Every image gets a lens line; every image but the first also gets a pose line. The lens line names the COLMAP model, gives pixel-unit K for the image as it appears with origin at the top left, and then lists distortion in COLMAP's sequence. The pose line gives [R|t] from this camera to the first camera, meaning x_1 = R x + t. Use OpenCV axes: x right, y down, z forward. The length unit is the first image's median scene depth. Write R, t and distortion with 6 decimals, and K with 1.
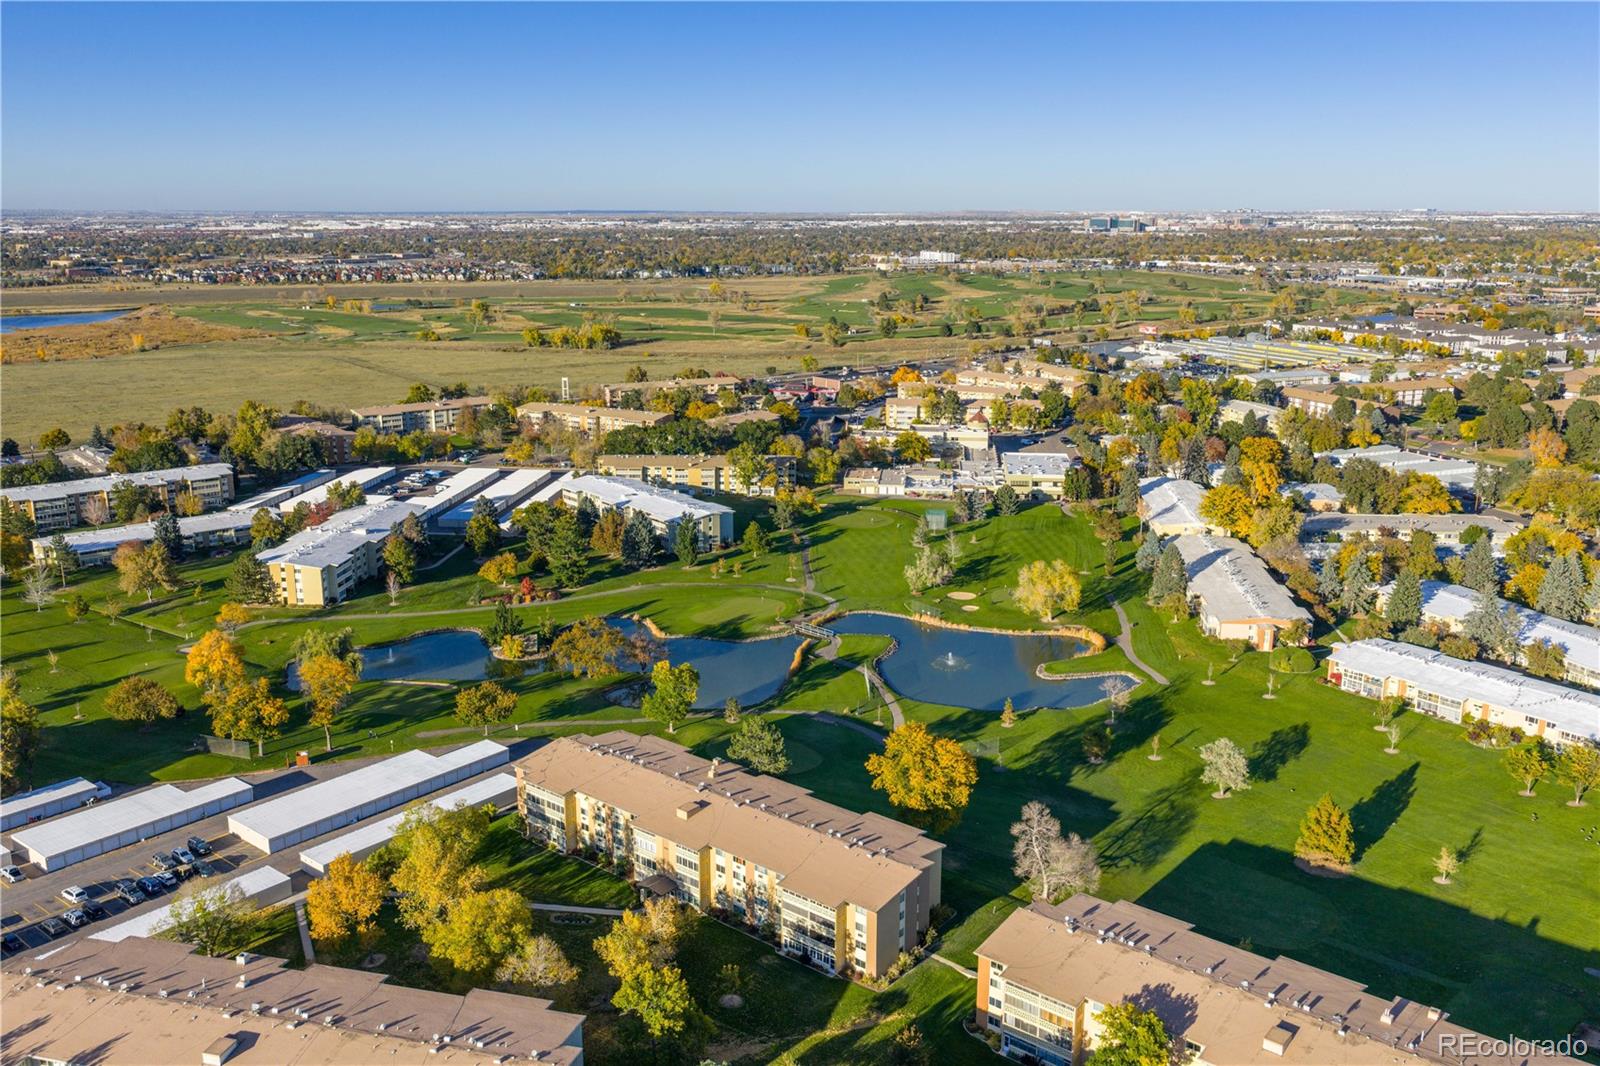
lens RADIAL K [[1315.5, 0, 801.1], [0, 1315.5, 534.7], [0, 0, 1]] dist [0.014639, -0.020774]
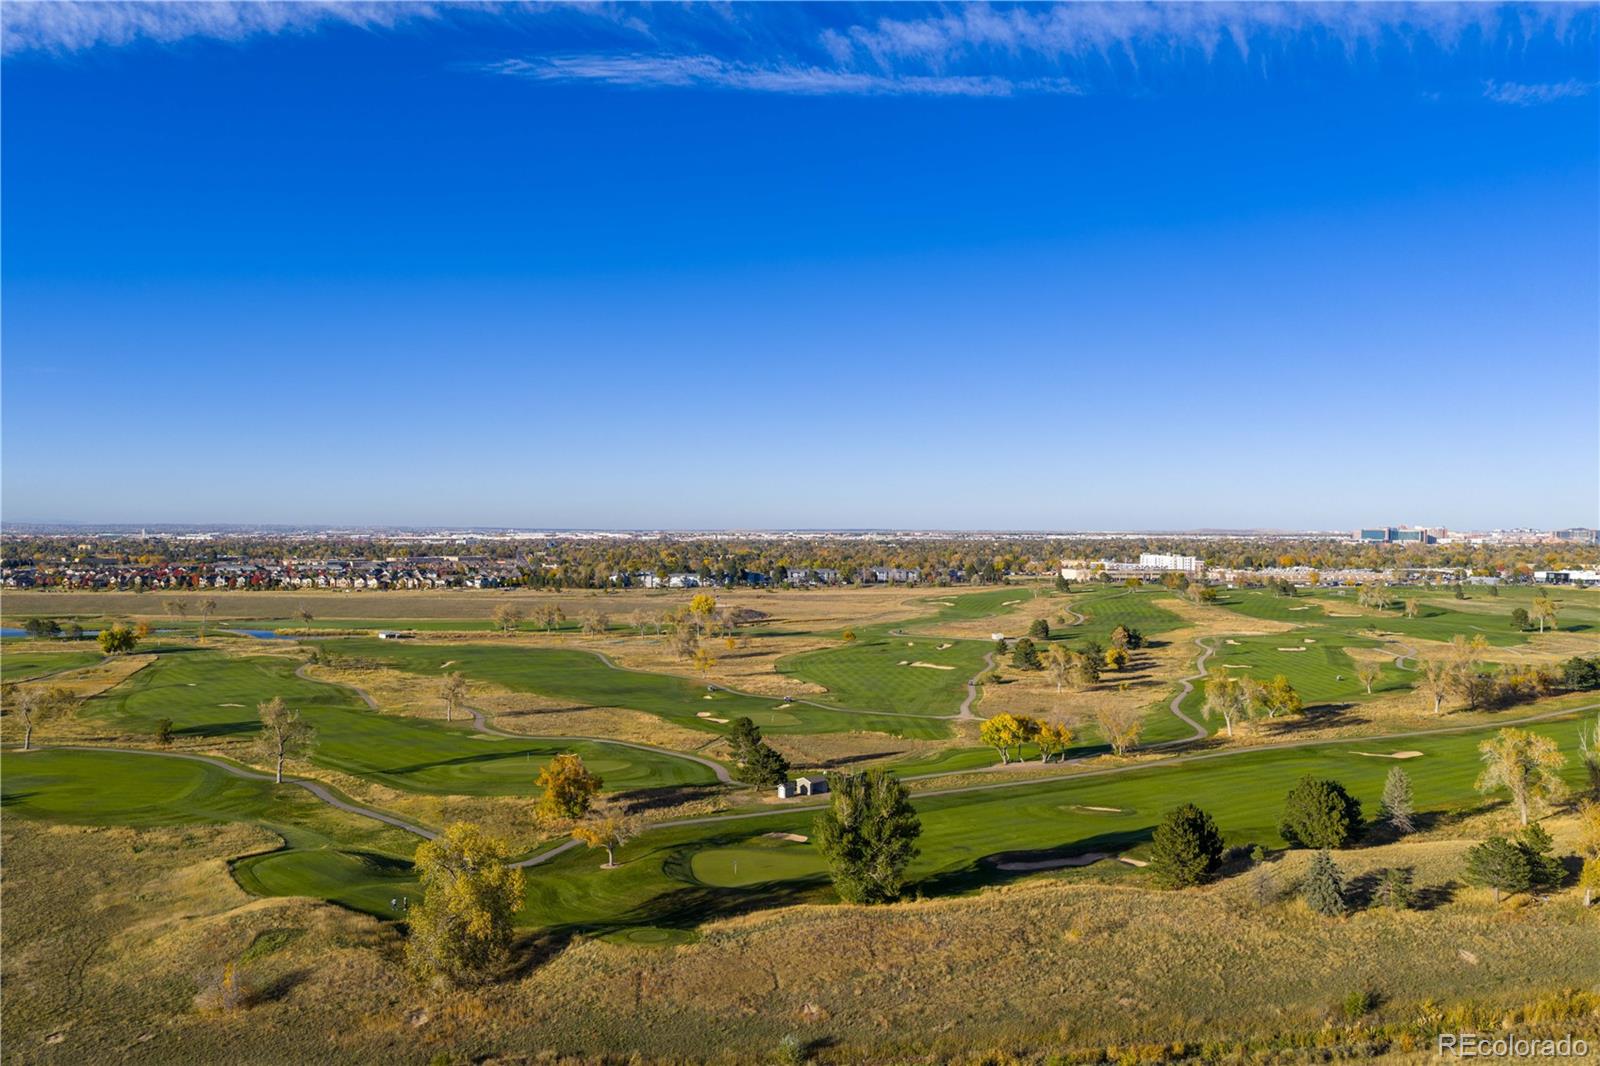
lens RADIAL K [[1315.5, 0, 797.9], [0, 1315.5, 534.8], [0, 0, 1]] dist [0.014639, -0.020774]
pose [[0.984253, 0.005452, -0.176683, 0.048521], [-0.046871, 0.971796, -0.231118, -0.083280], [0.170440, 0.235760, 0.956748, 0.434488]]
